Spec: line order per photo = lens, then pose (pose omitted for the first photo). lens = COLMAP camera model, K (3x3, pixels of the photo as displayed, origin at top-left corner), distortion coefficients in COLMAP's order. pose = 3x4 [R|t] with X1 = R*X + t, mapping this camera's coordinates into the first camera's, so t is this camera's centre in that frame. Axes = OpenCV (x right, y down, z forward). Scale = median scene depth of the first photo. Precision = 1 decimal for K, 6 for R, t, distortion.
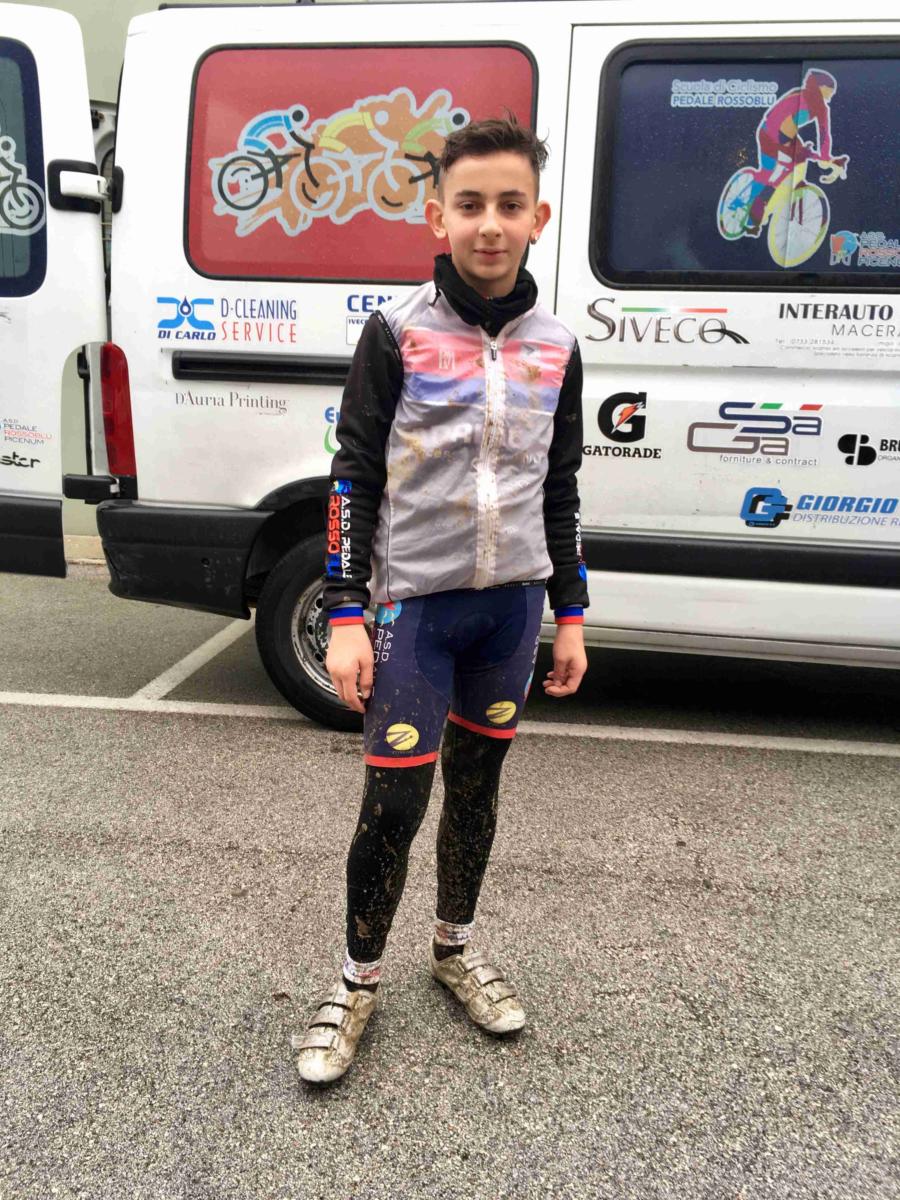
lens RADIAL K [[995.2, 0, 450.0], [0, 995.2, 600.0], [0, 0, 1]] dist [0.070993, -0.086555]
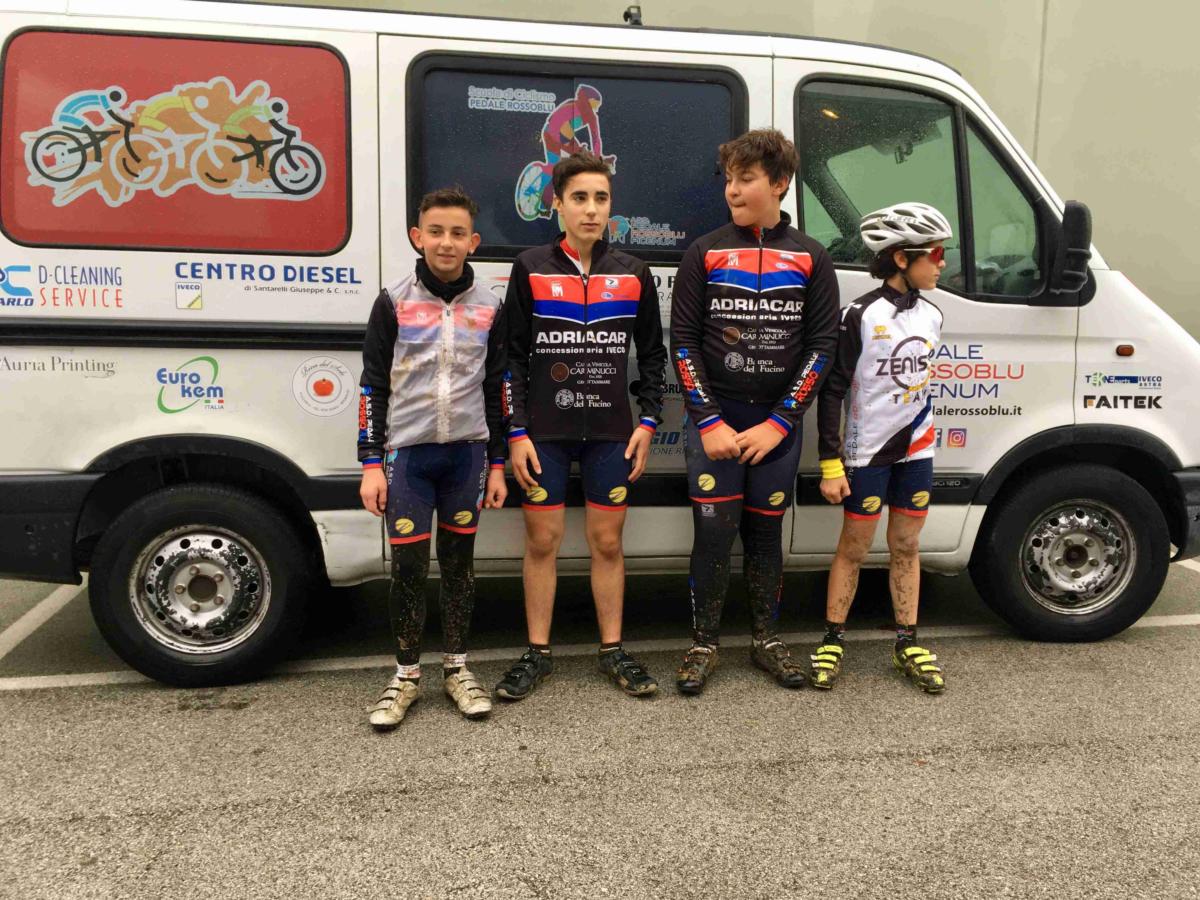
lens RADIAL K [[995.2, 0, 600.0], [0, 995.2, 450.0], [0, 0, 1]] dist [0.070993, -0.086555]
pose [[0.955200, -0.054863, 0.290832, 0.004635], [0.077936, 0.994613, -0.068346, -0.004677], [-0.285515, 0.087951, 0.954330, -0.111149]]
